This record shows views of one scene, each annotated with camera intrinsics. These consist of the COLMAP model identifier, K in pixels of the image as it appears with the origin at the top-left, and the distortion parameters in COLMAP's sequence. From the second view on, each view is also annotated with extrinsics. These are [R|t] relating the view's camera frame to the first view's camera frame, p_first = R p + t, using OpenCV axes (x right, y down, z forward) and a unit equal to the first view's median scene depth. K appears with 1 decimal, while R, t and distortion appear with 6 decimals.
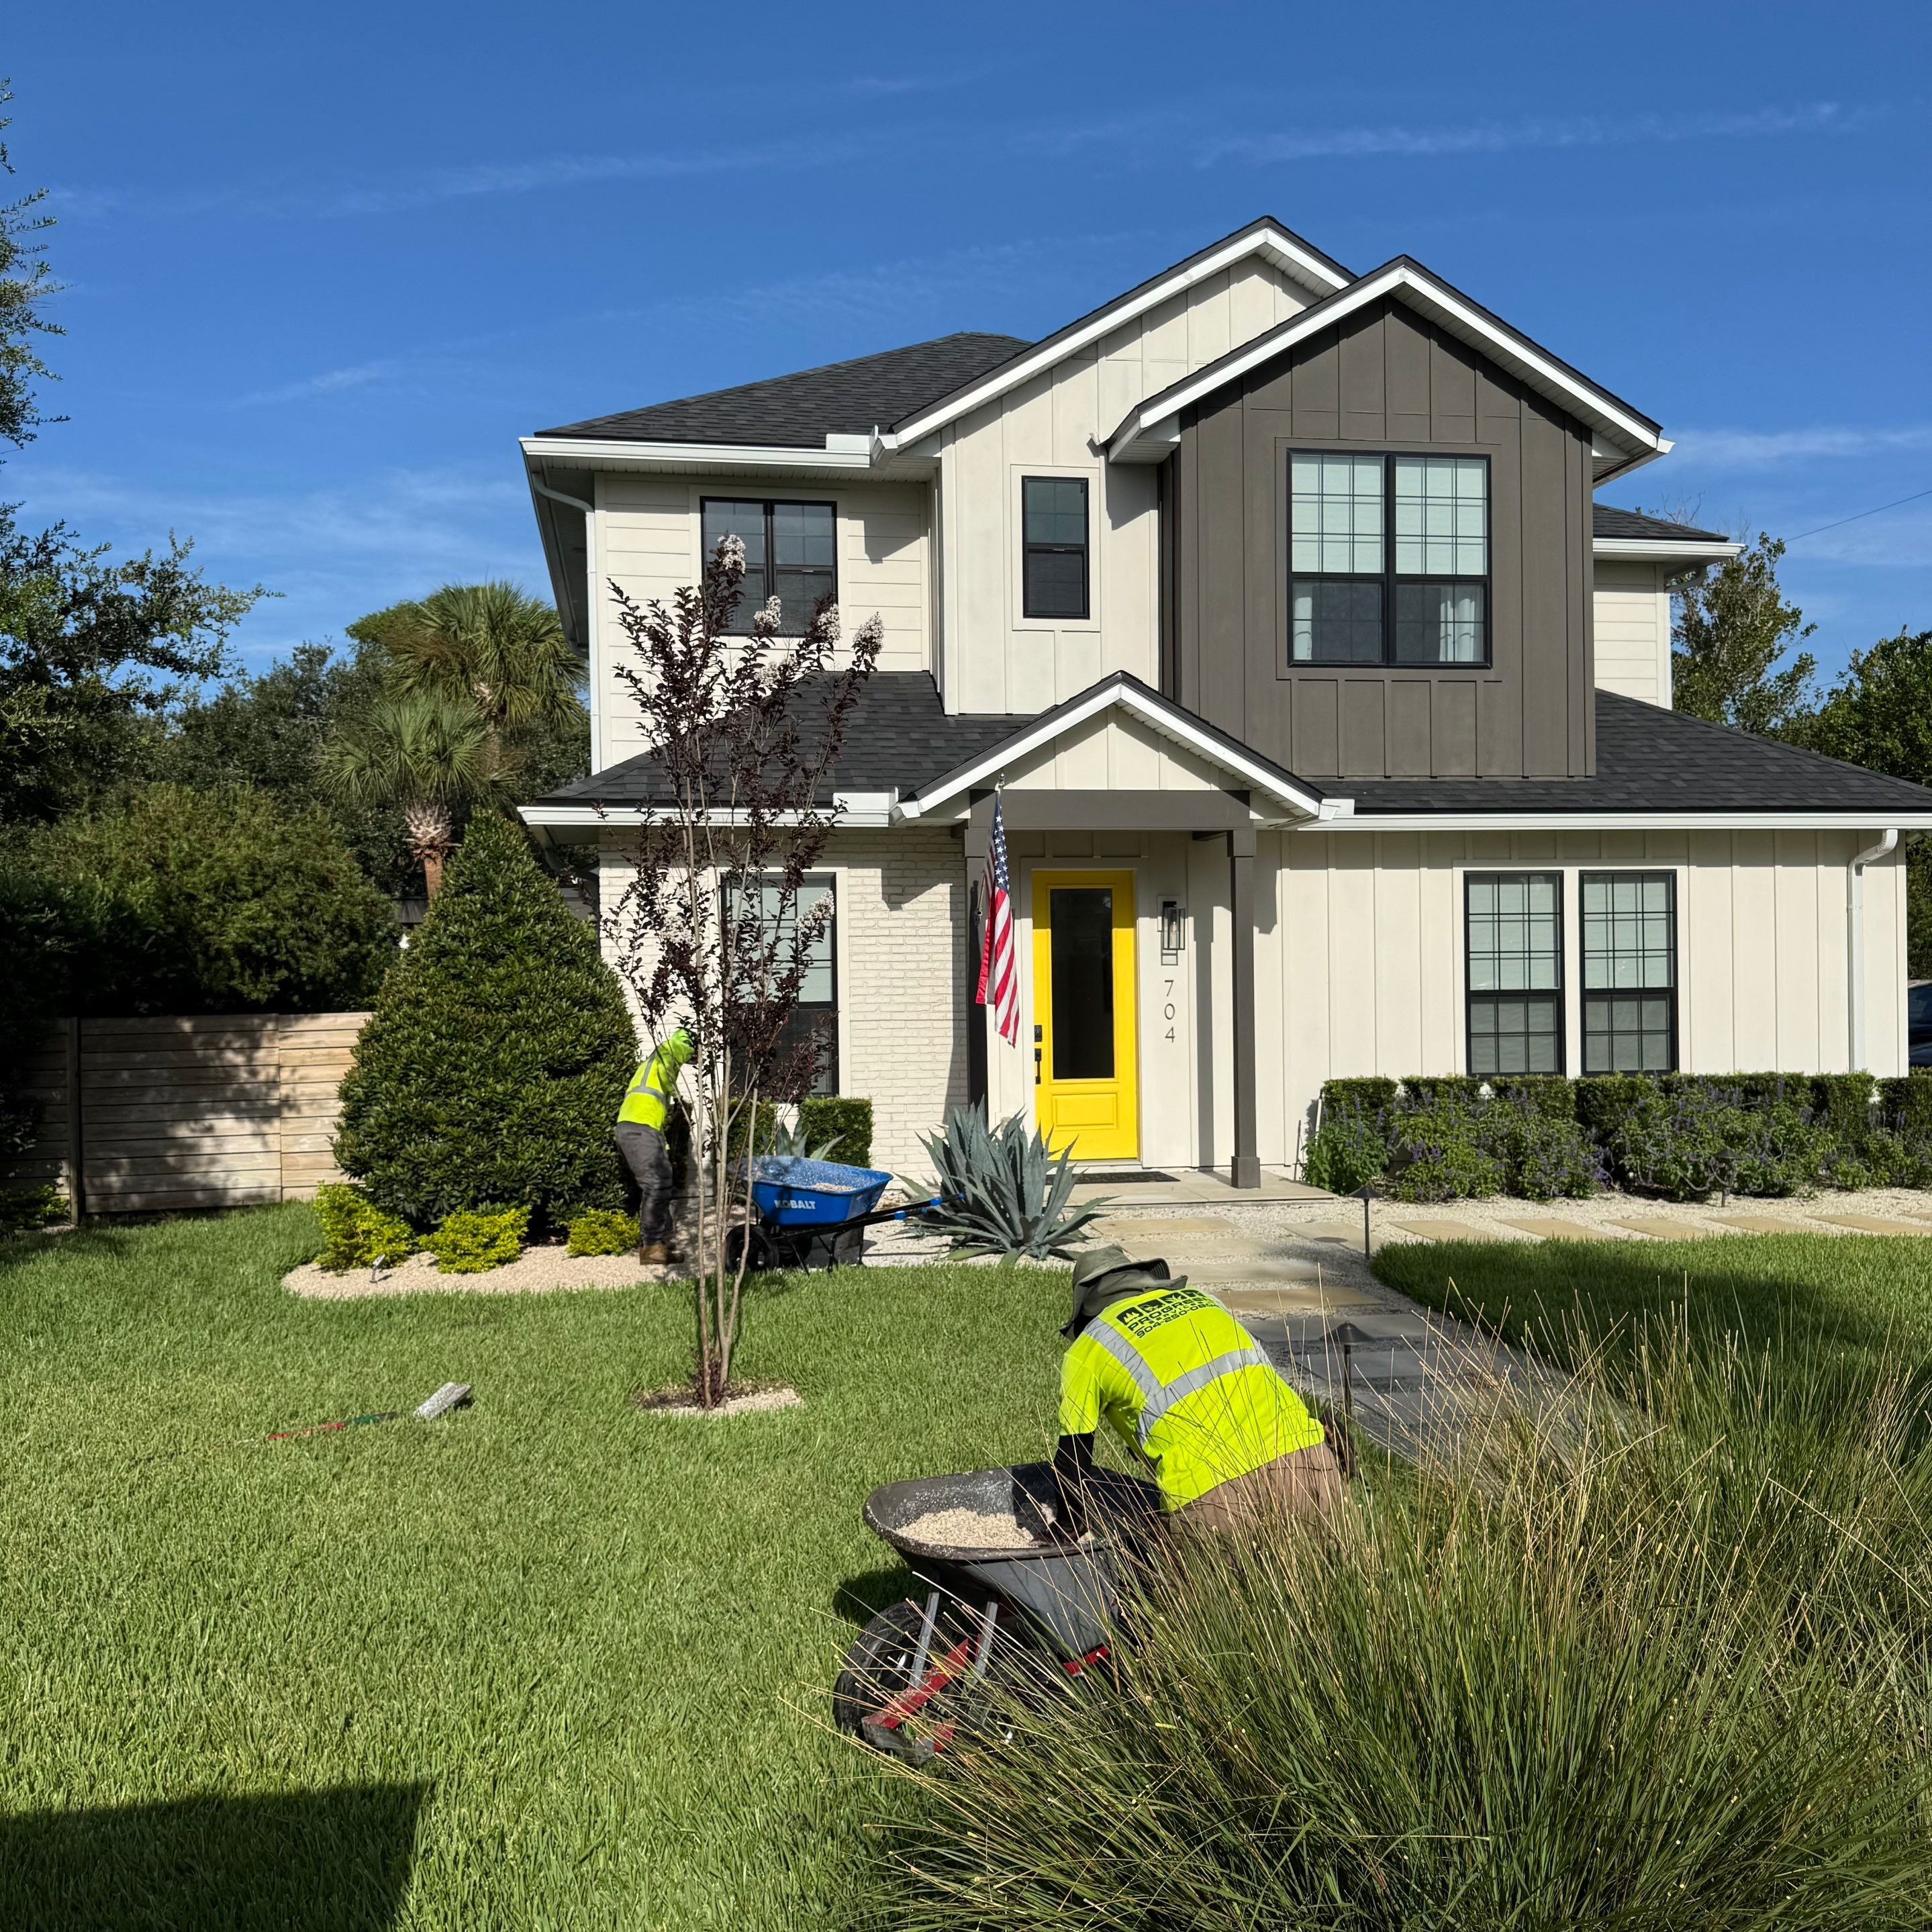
lens RADIAL K [[1805.6, 0, 958.9], [0, 1805.6, 966.4], [0, 0, 1]] dist [0.132687, -0.226474]
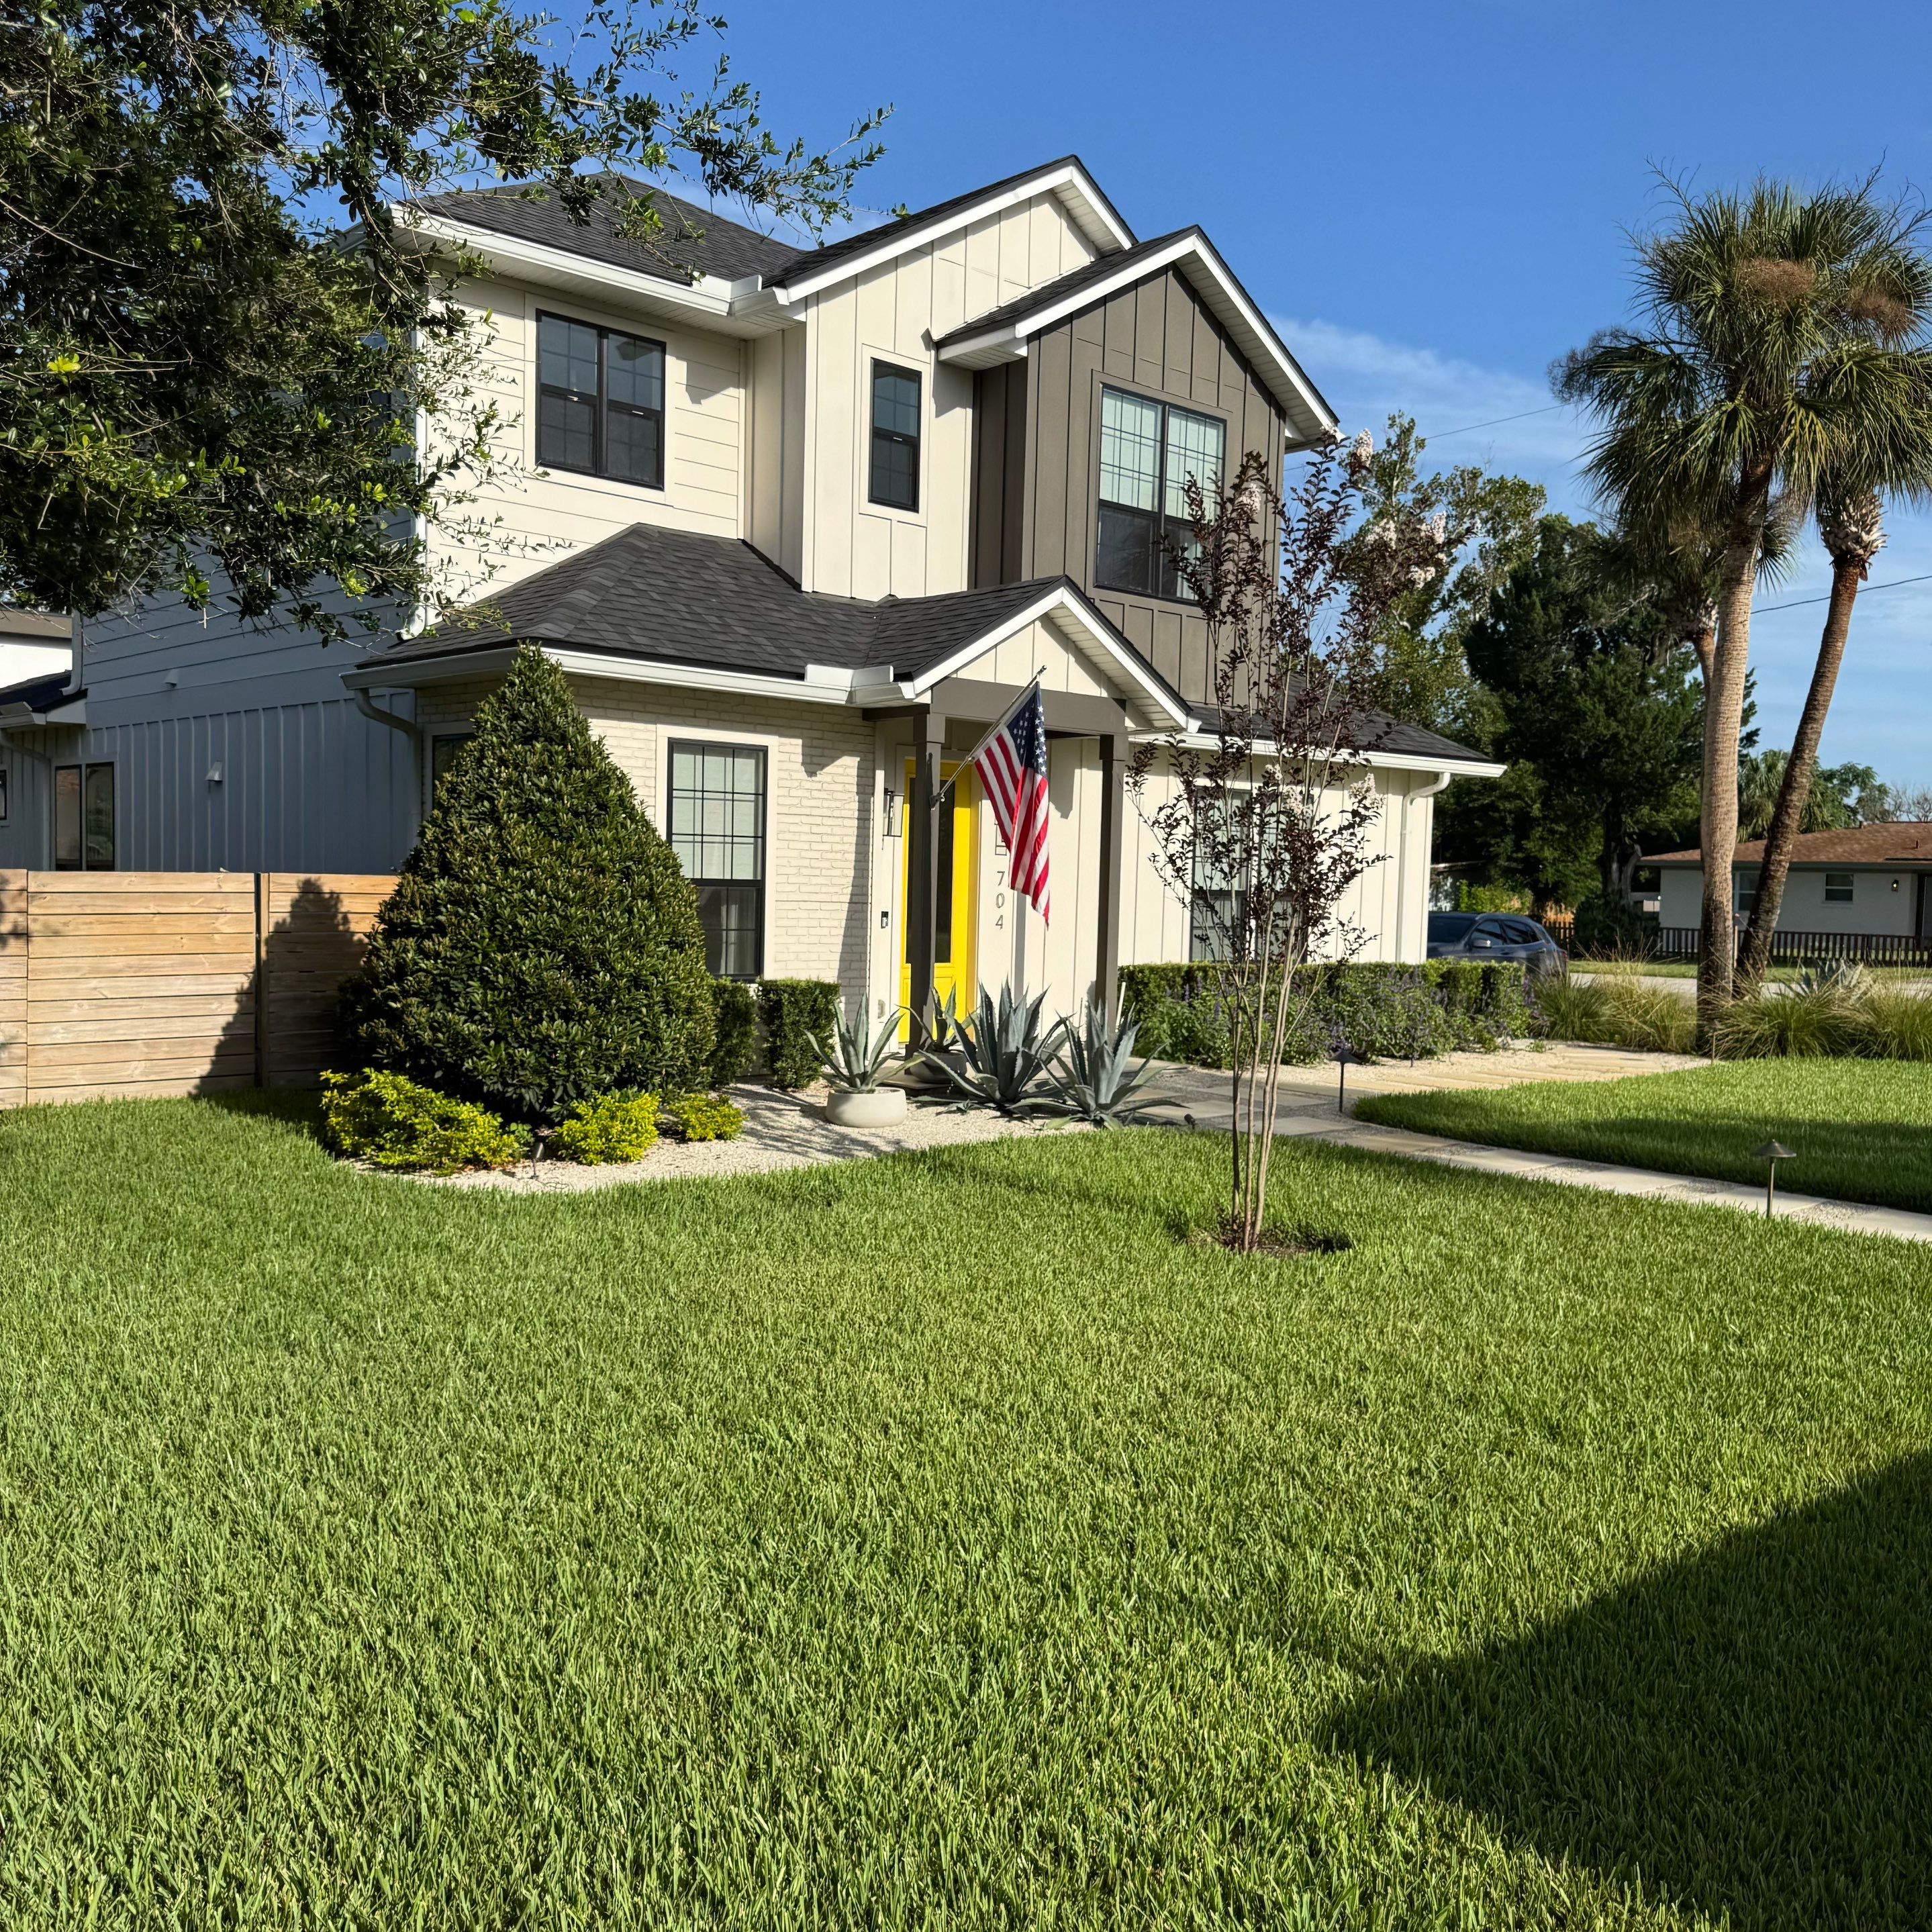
lens RADIAL K [[1866.2, 0, 984.4], [0, 1866.2, 947.3], [0, 0, 1]] dist [0.105516, -0.191198]
pose [[0.833681, 0.013622, 0.552079, -0.516385], [-0.034015, 0.999064, 0.026714, 0.023271], [-0.551198, -0.041050, 0.833364, 0.109005]]
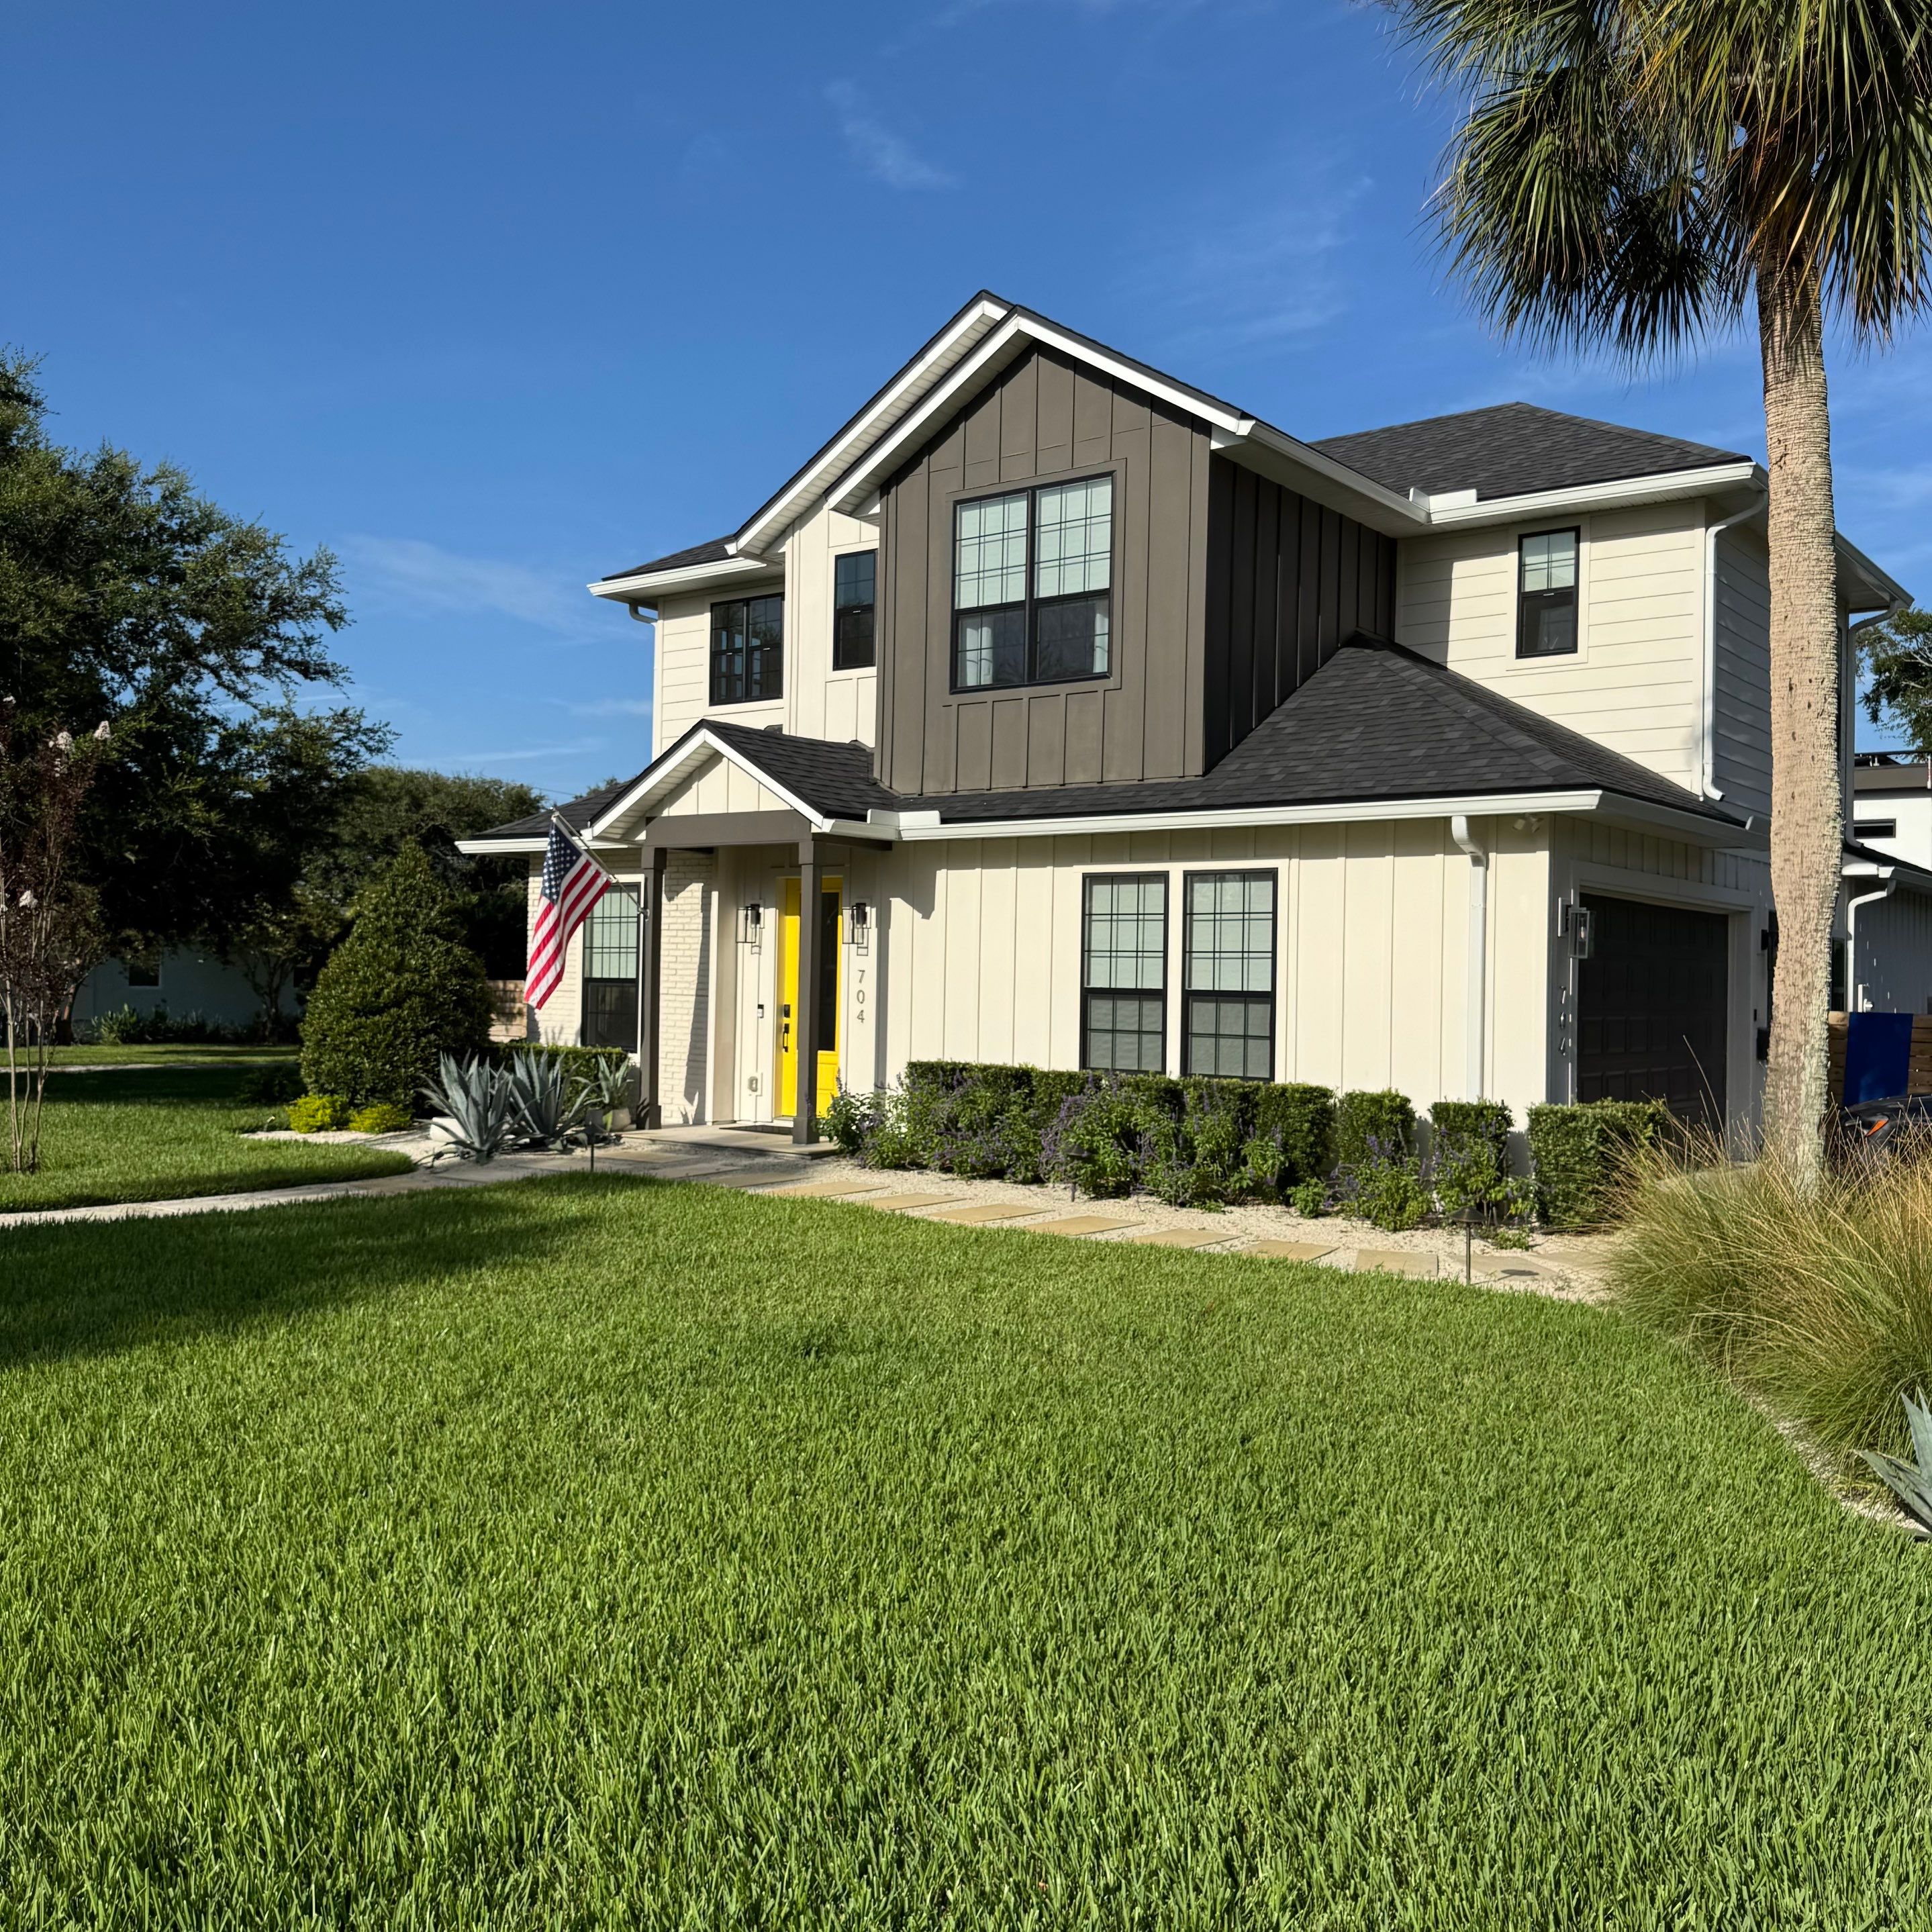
lens RADIAL K [[1805.6, 0, 958.9], [0, 1805.6, 966.4], [0, 0, 1]] dist [0.132687, -0.226474]
pose [[0.664847, 0.022679, -0.746635, 1.002684], [-0.024157, 0.999669, 0.008853, -0.005792], [0.746589, 0.012150, 0.665175, 0.252106]]
